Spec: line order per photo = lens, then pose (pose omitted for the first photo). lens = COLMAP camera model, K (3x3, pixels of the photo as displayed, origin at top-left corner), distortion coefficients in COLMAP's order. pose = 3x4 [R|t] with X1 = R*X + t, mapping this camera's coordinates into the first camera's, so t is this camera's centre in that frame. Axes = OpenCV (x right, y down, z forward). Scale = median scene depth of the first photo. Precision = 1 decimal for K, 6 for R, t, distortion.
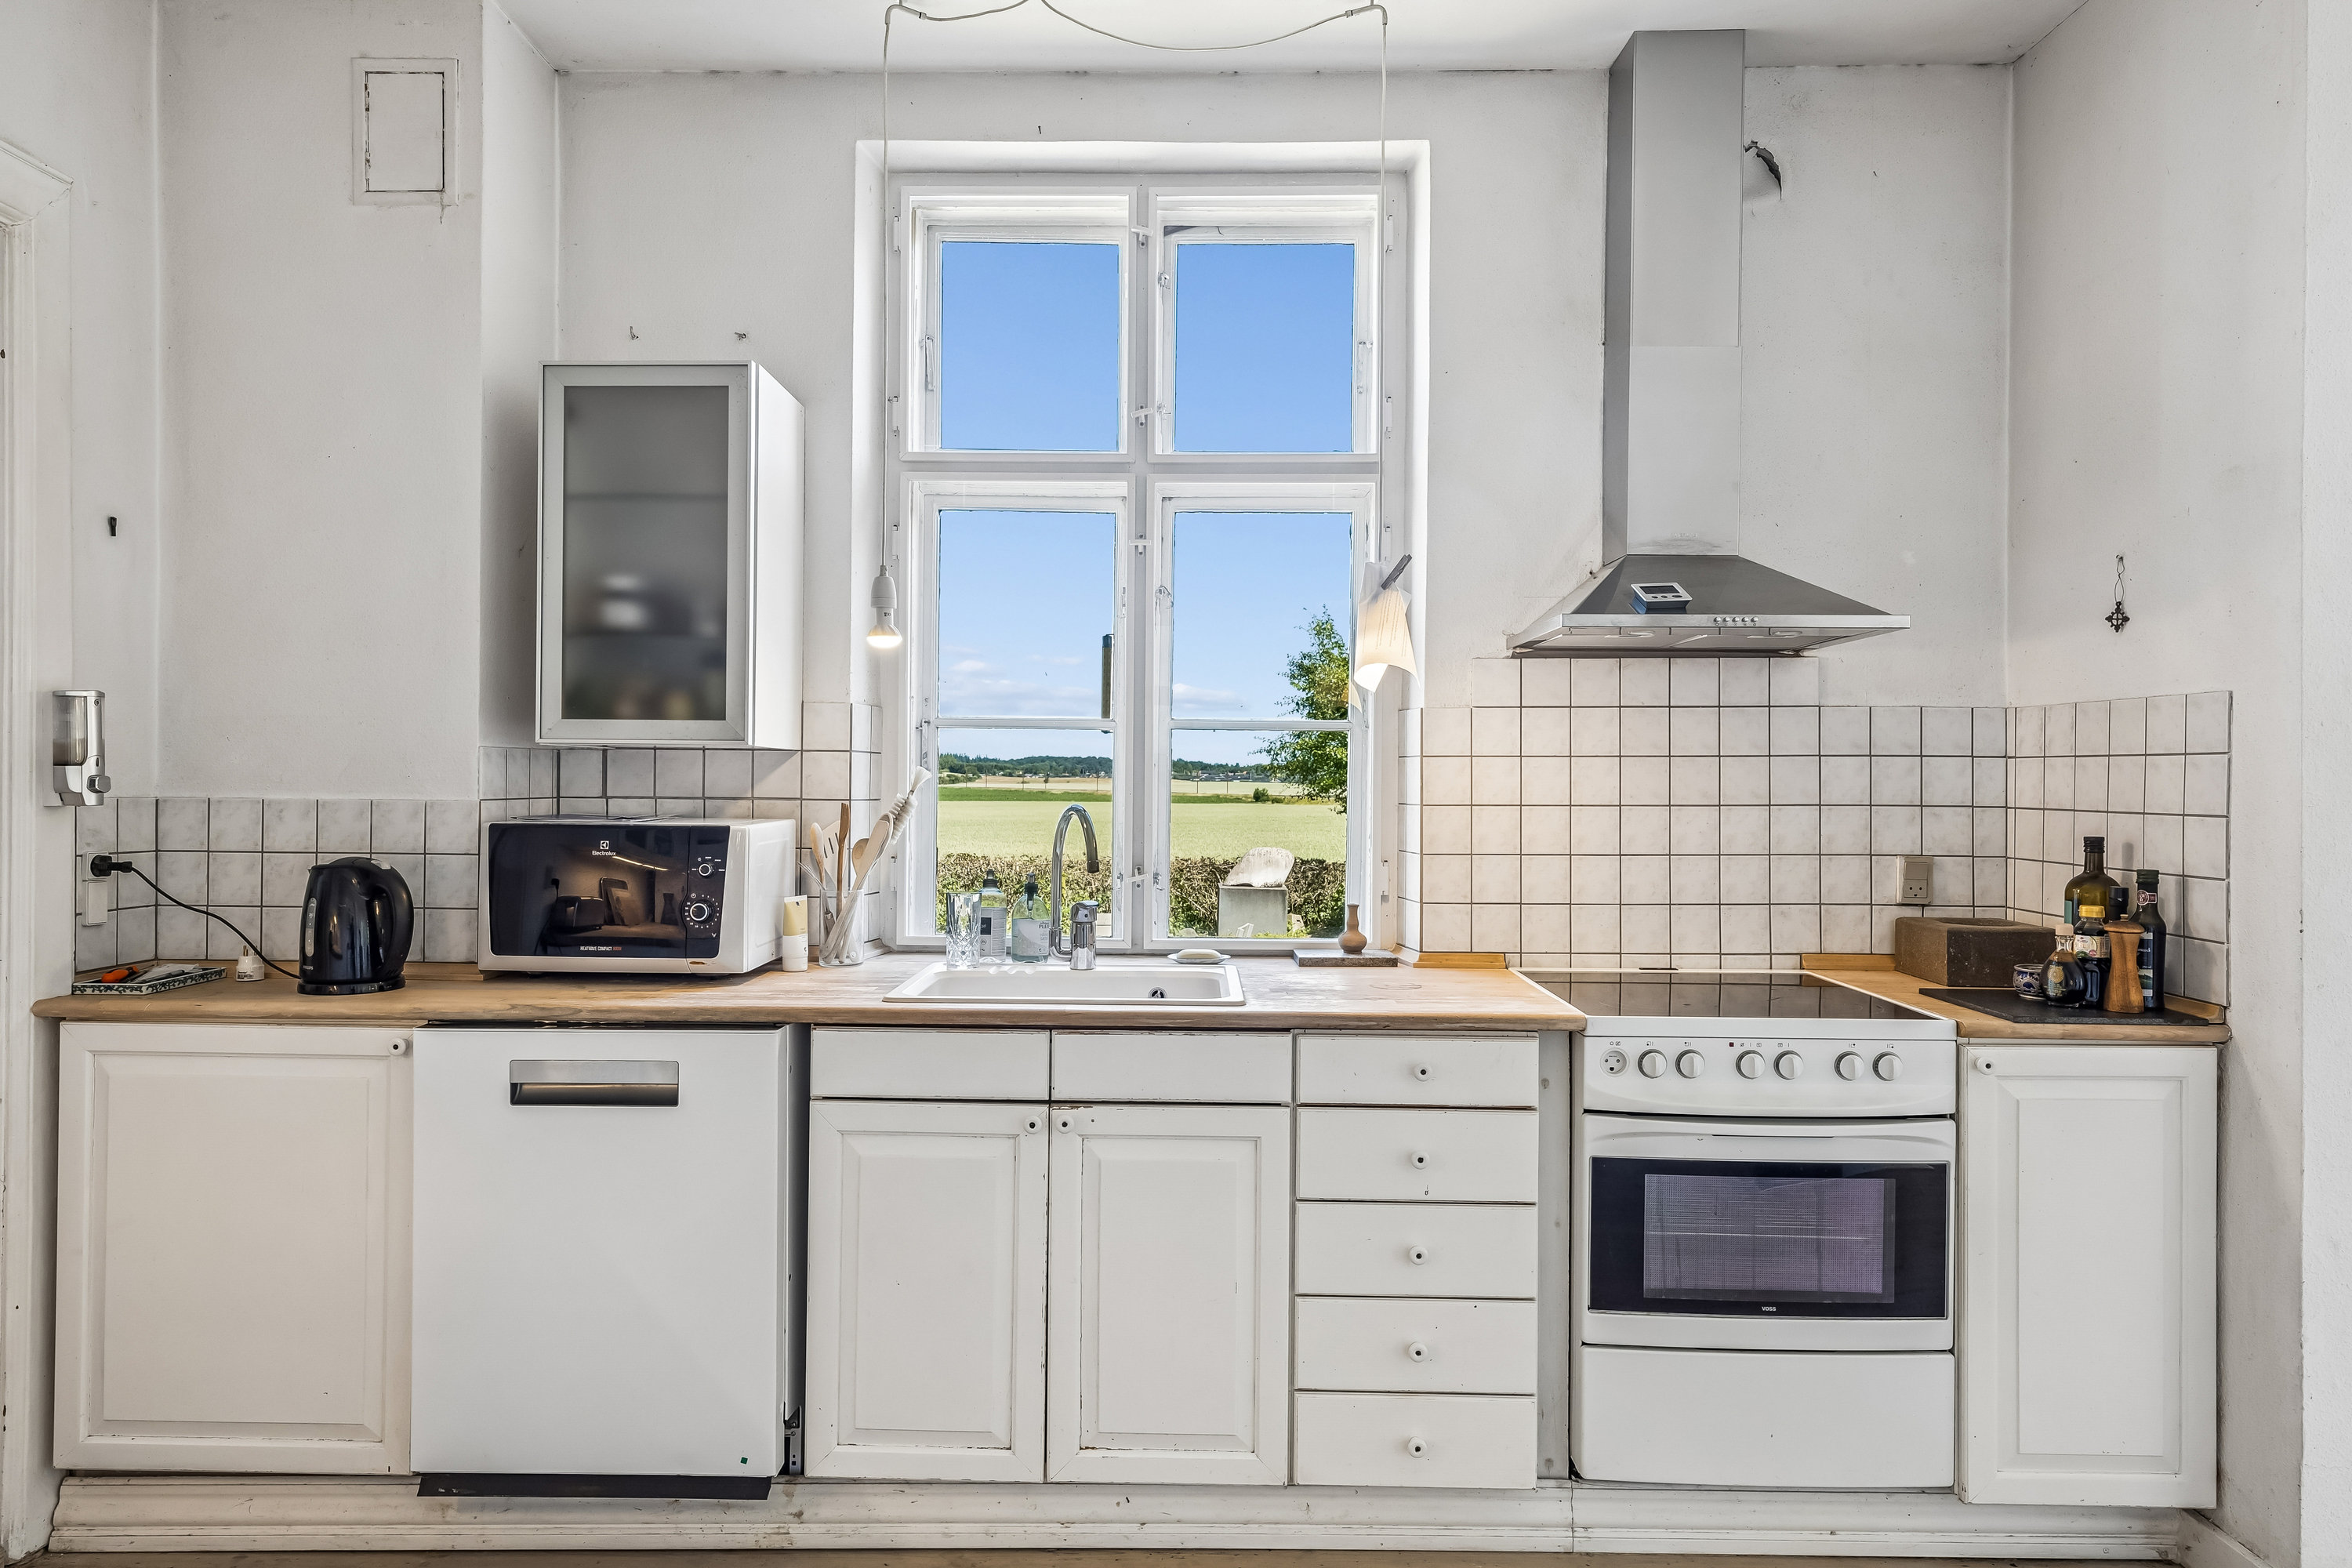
lens RADIAL K [[1498.6, 0, 1180.4], [0, 1498.6, 786.3], [0, 0, 1]] dist [0.019881, -0.001721]
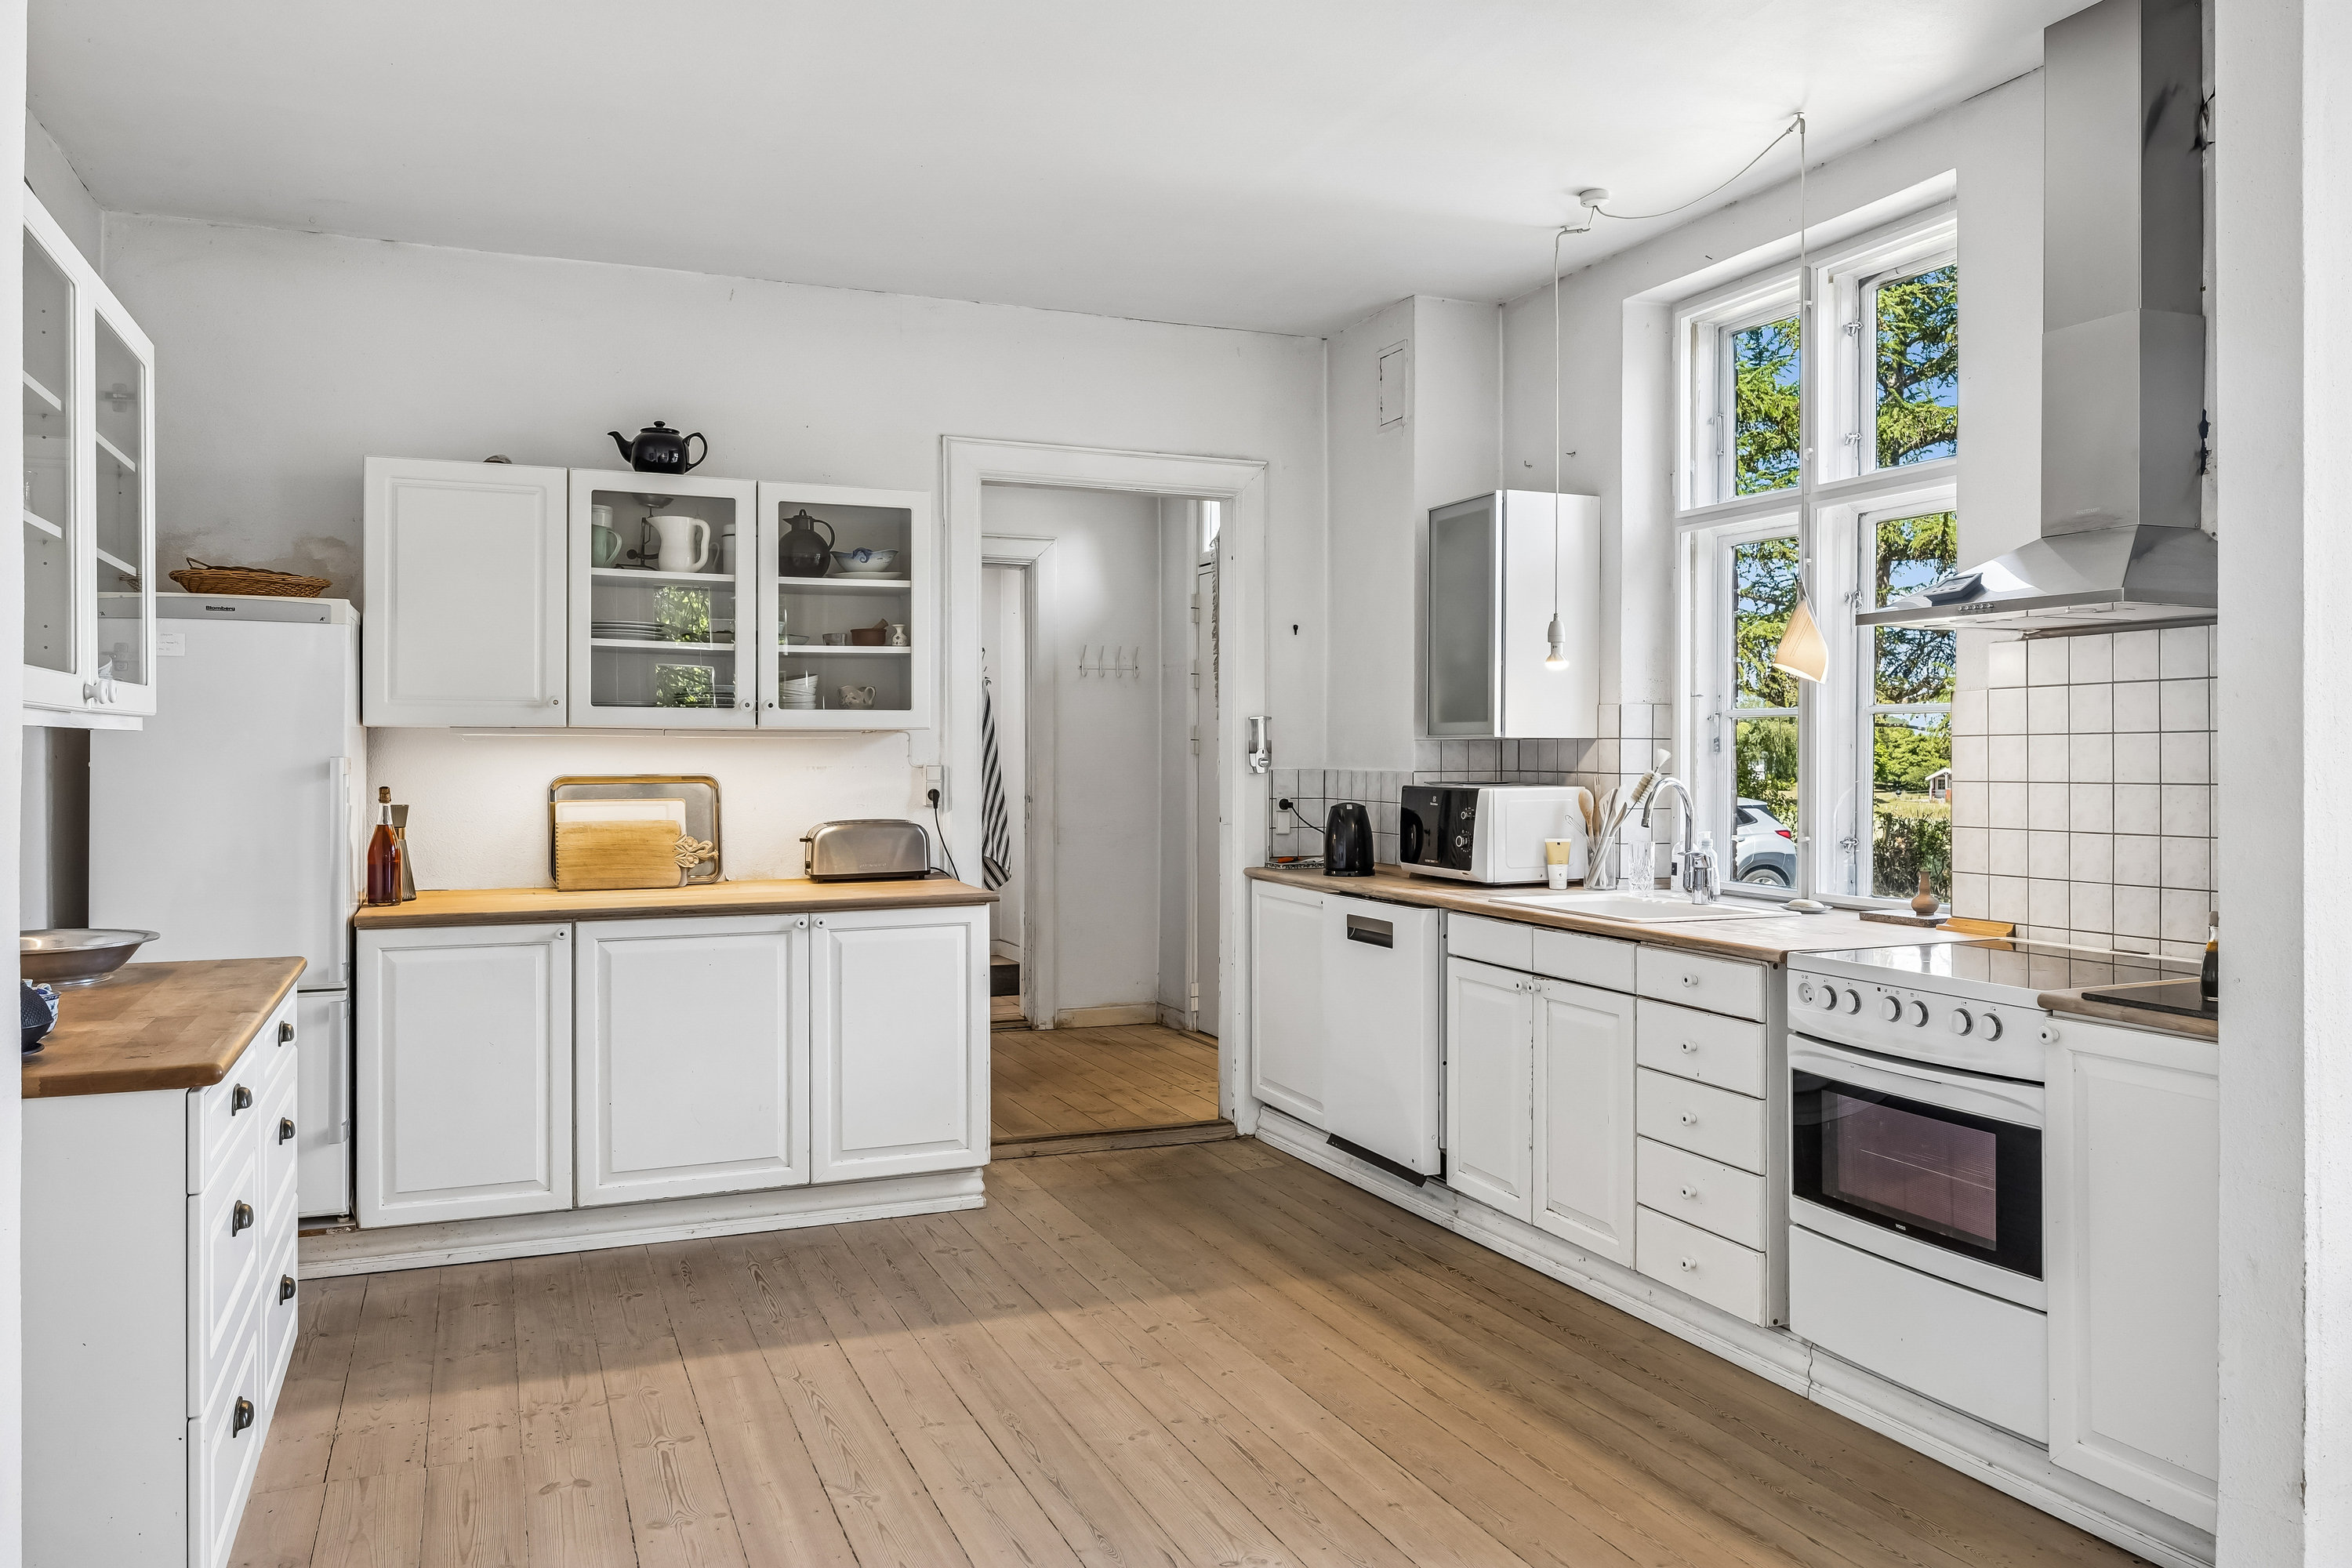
lens RADIAL K [[1662.4, 0, 1174.3], [0, 1662.4, 771.6], [0, 0, 1]] dist [-0.007847, -0.000816]
pose [[0.399252, 0.003841, -0.916833, 1.267883], [-0.001342, 0.999993, 0.003605, 0.002676], [0.916840, -0.000209, 0.399254, 0.007555]]
